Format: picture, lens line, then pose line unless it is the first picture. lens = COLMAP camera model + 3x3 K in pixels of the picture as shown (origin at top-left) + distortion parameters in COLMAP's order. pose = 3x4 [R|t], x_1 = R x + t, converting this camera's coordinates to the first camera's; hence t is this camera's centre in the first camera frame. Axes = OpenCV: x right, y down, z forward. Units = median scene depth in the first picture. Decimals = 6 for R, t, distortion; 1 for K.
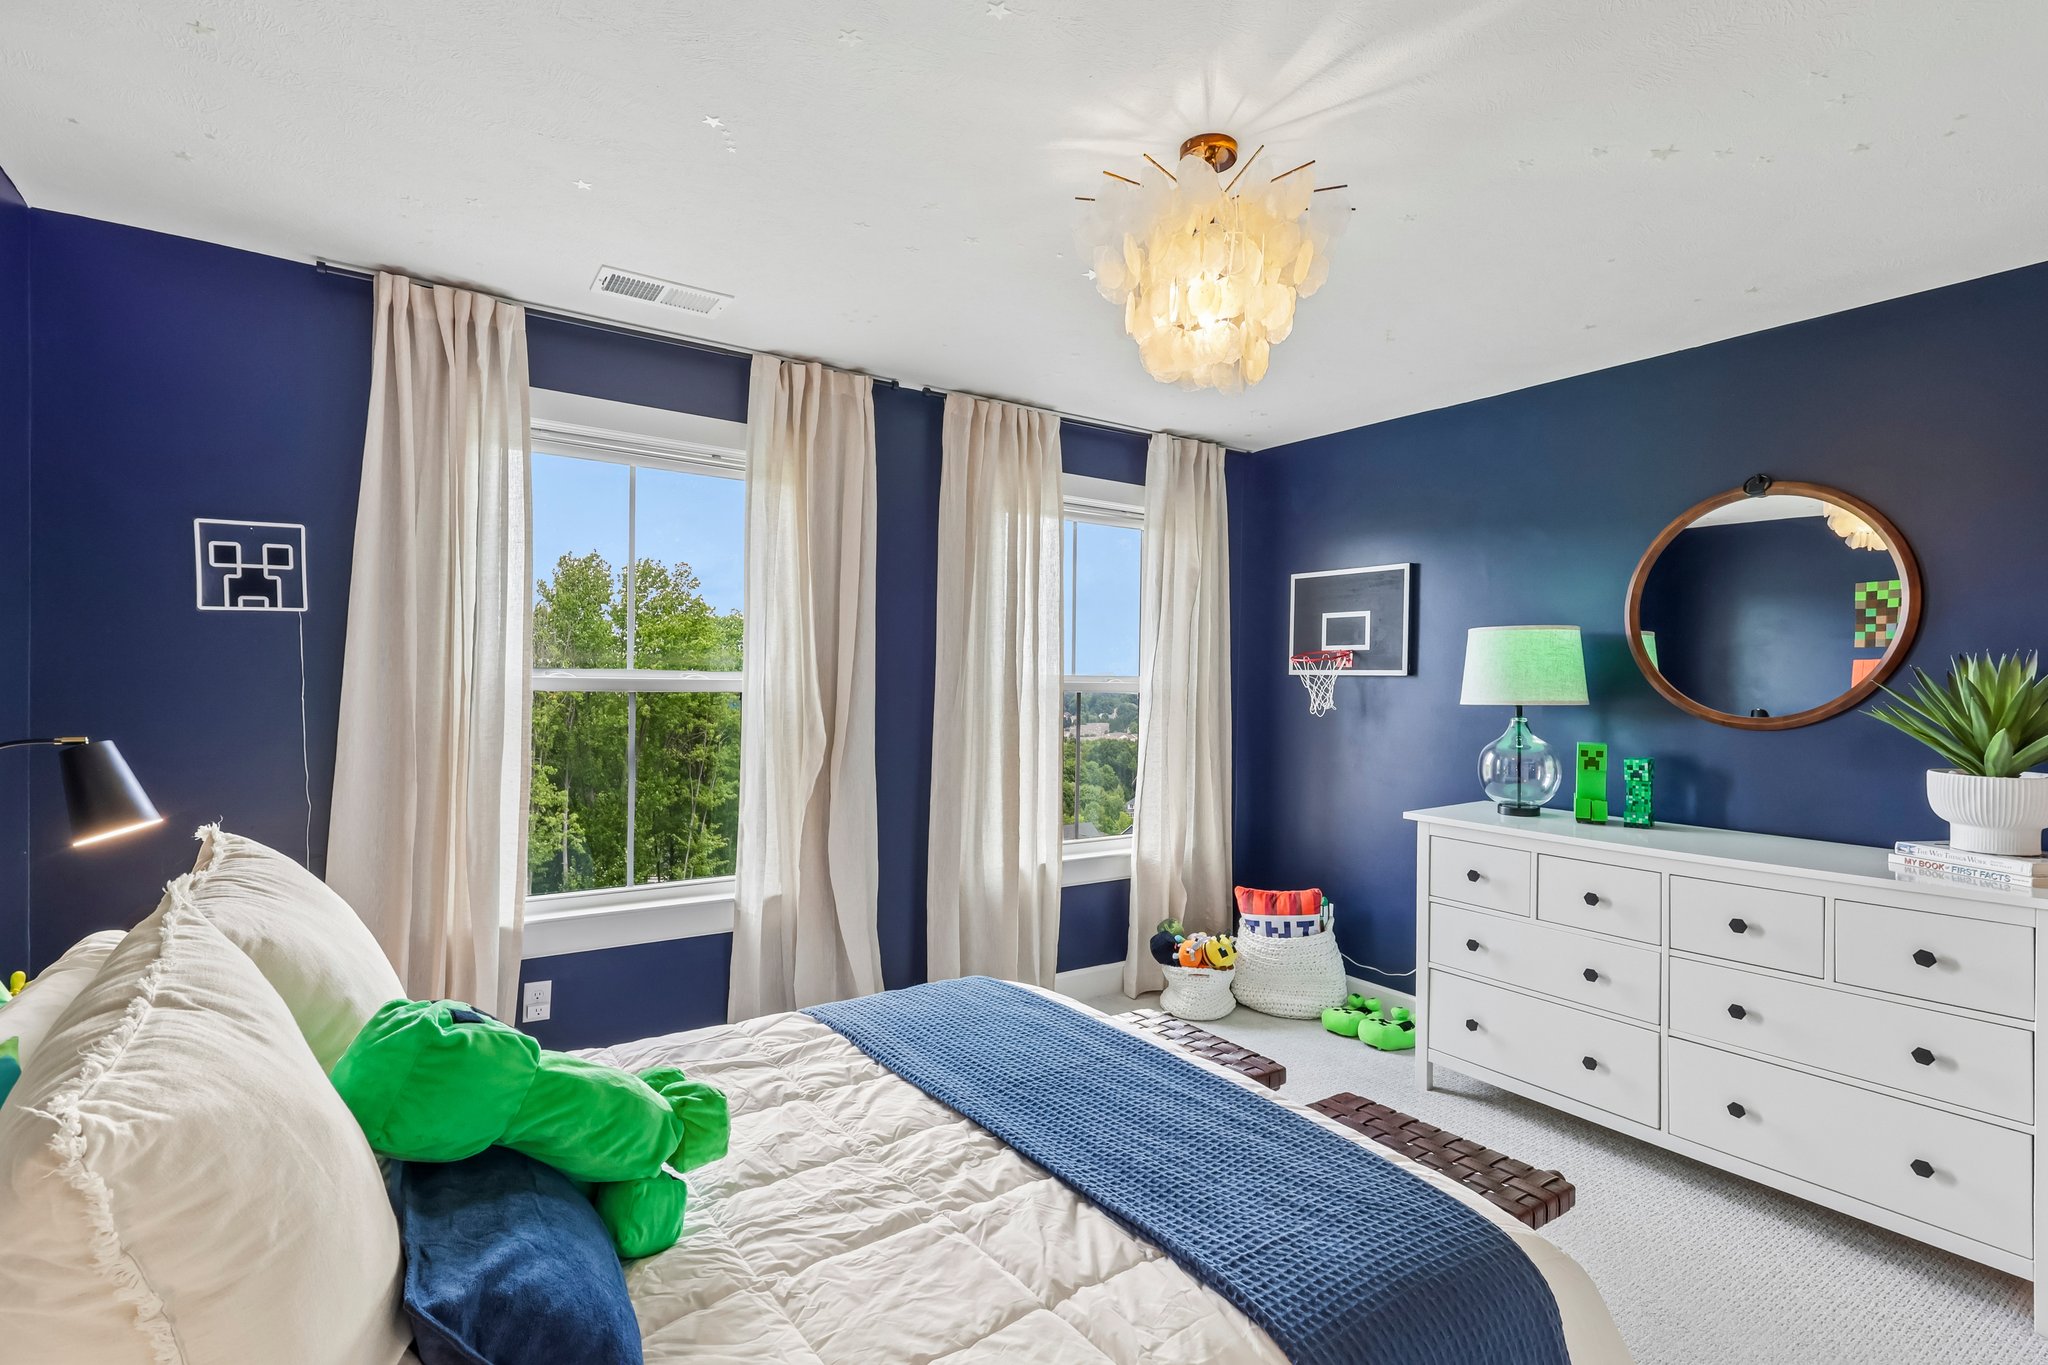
lens RADIAL K [[952.0, 0, 1021.8], [0, 952.0, 698.6], [0, 0, 1]] dist [-0.004161, 0.001083]
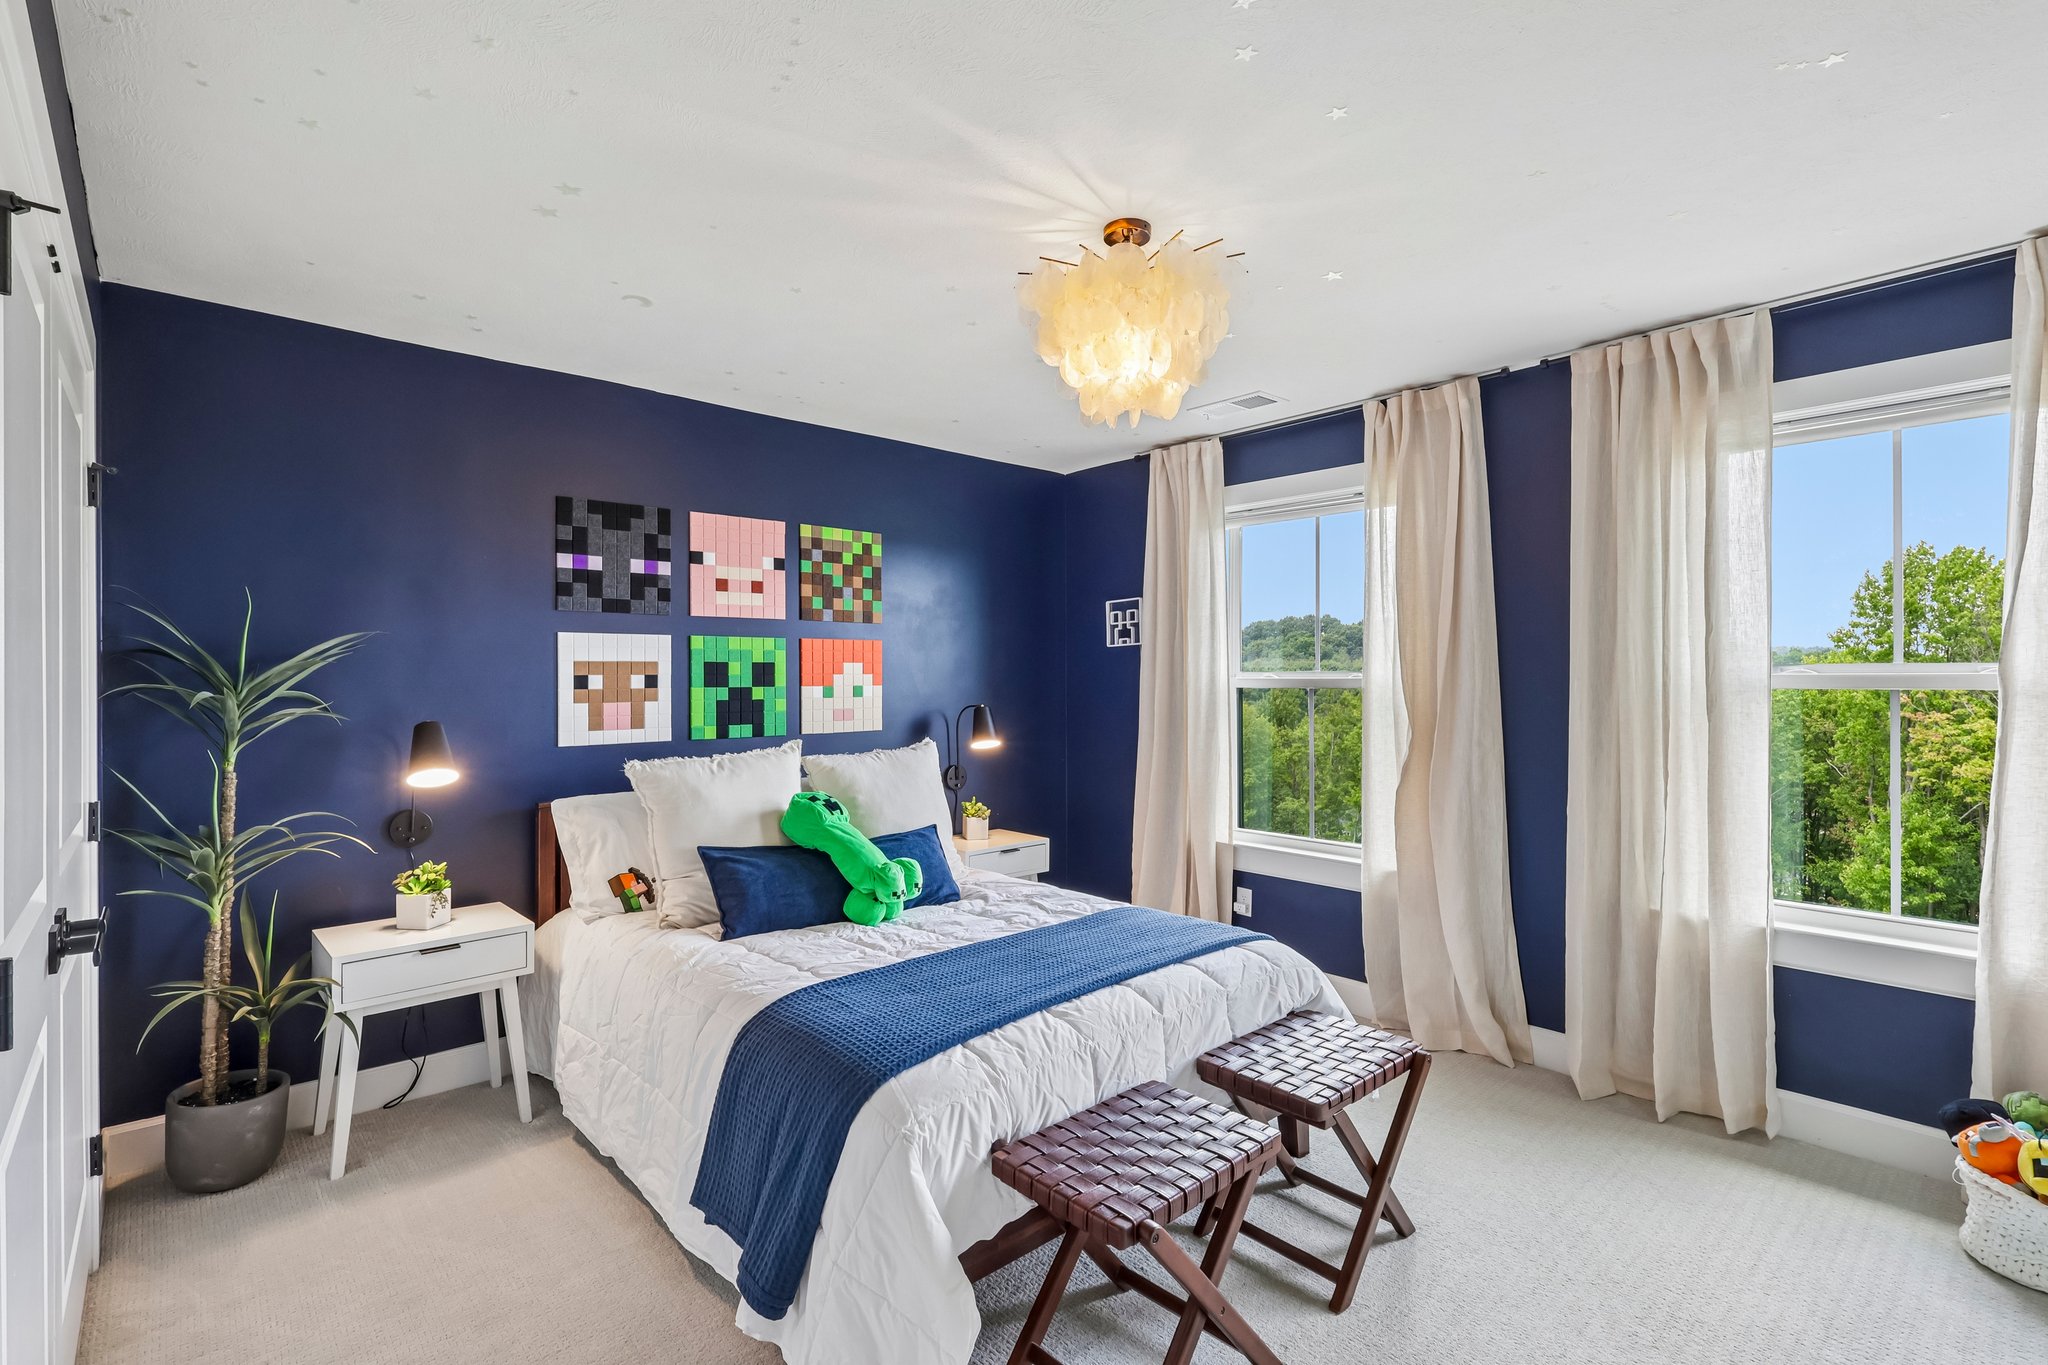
lens RADIAL K [[952.0, 0, 1033.2], [0, 952.0, 677.1], [0, 0, 1]] dist [-0.004161, 0.001083]
pose [[0.143353, -0.026070, -0.989328, 0.822439], [-0.026283, 0.999200, -0.030139, 0.025747], [0.989323, 0.030323, 0.142554, 0.428796]]
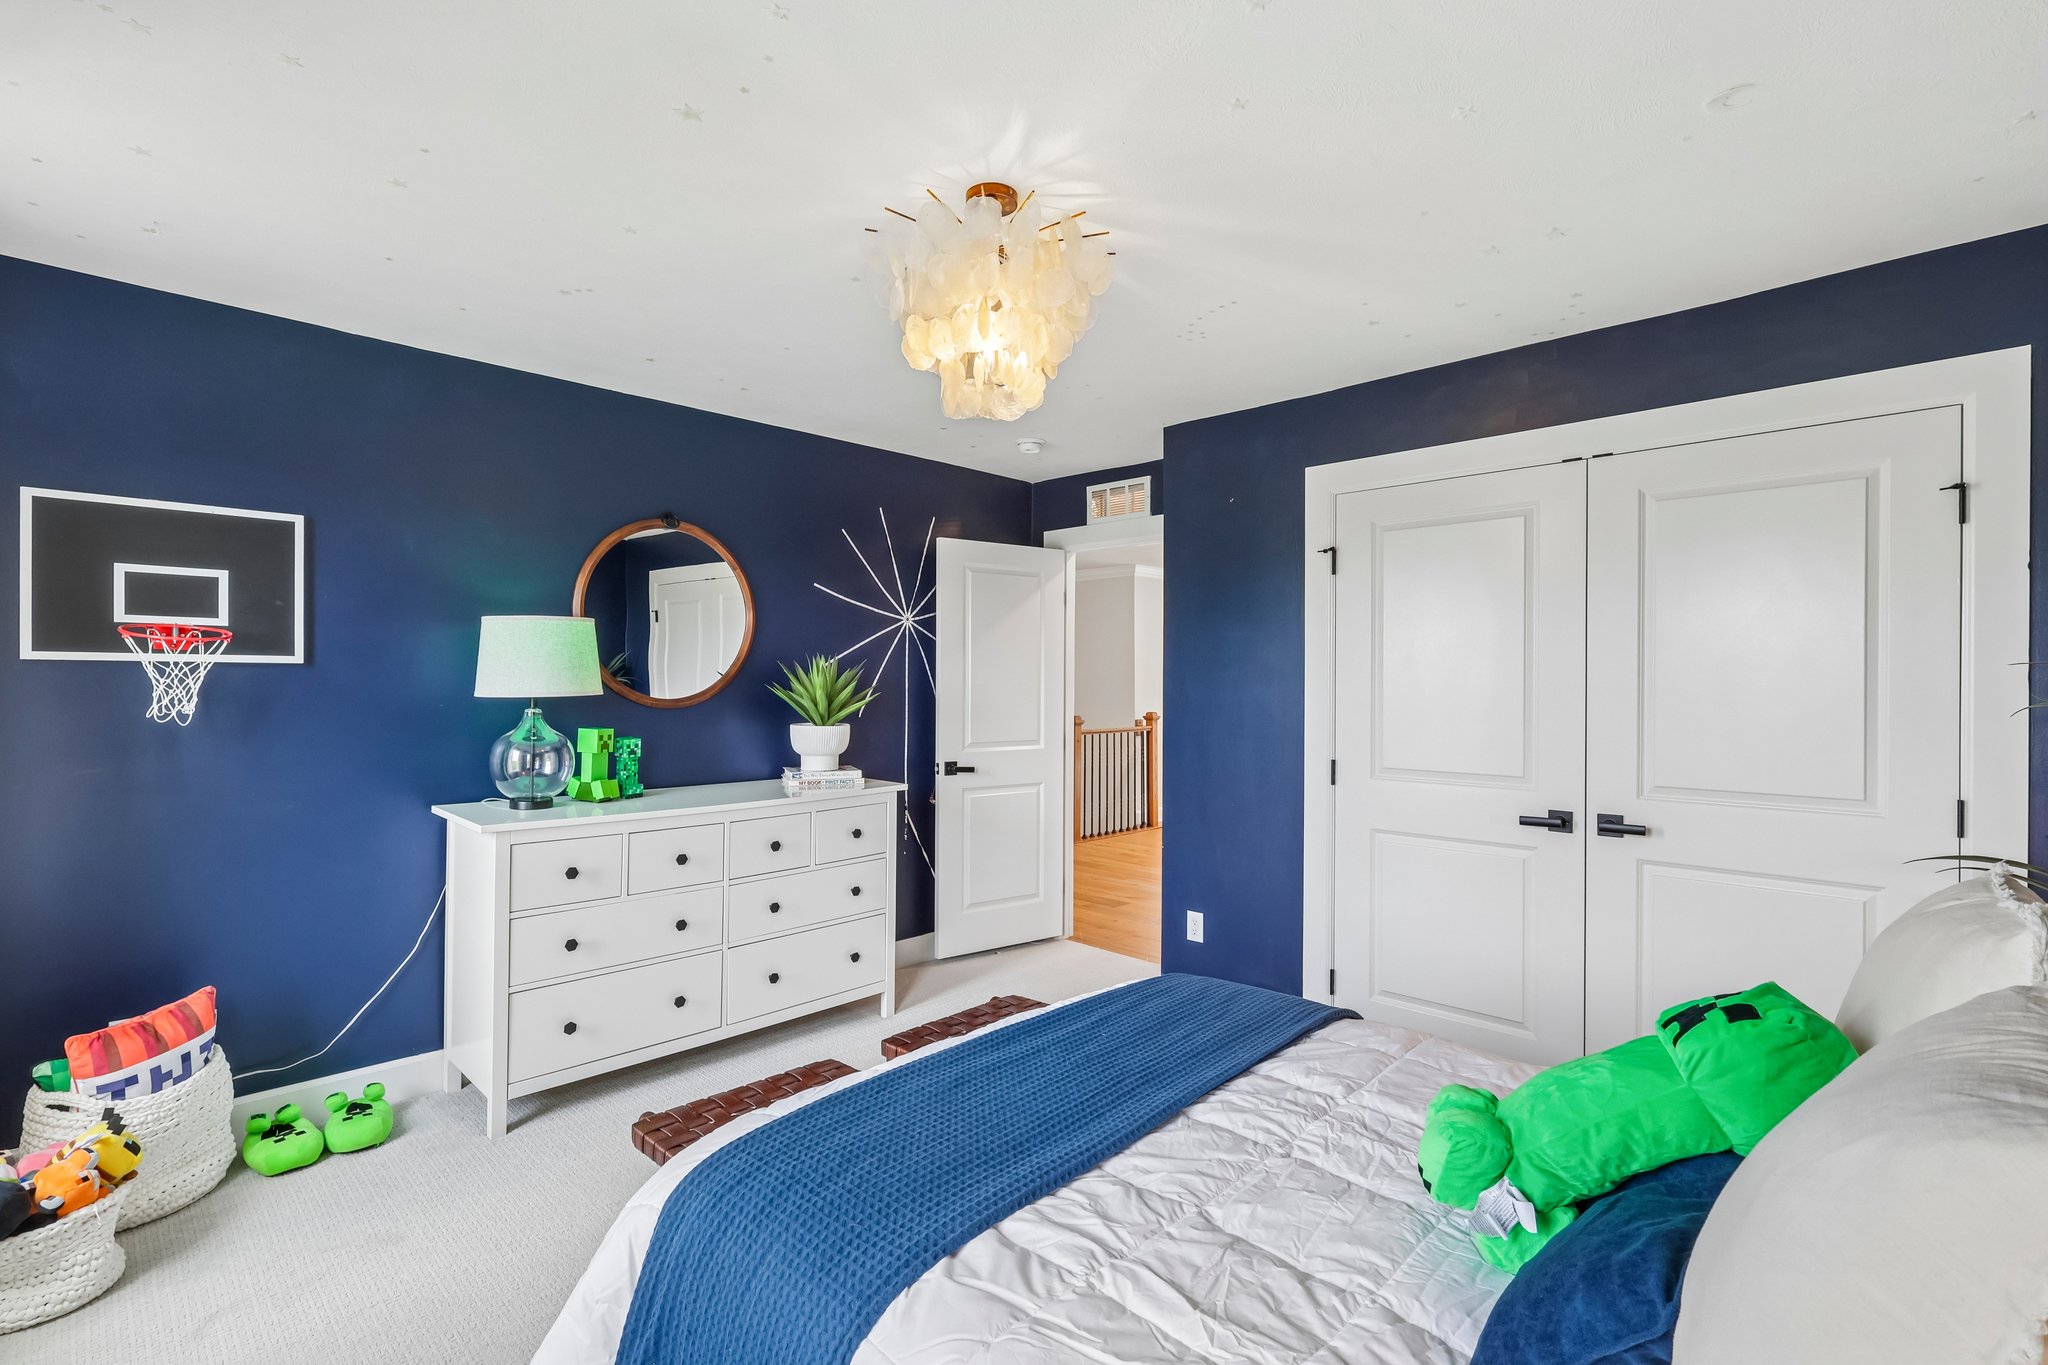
lens RADIAL K [[952.0, 0, 1014.6], [0, 952.0, 677.6], [0, 0, 1]] dist [-0.004161, 0.001083]
pose [[-0.173144, -0.018094, 0.984730, -0.533100], [0.011663, 0.999723, 0.020421, -0.025993], [-0.984828, 0.015021, -0.172885, 0.696413]]
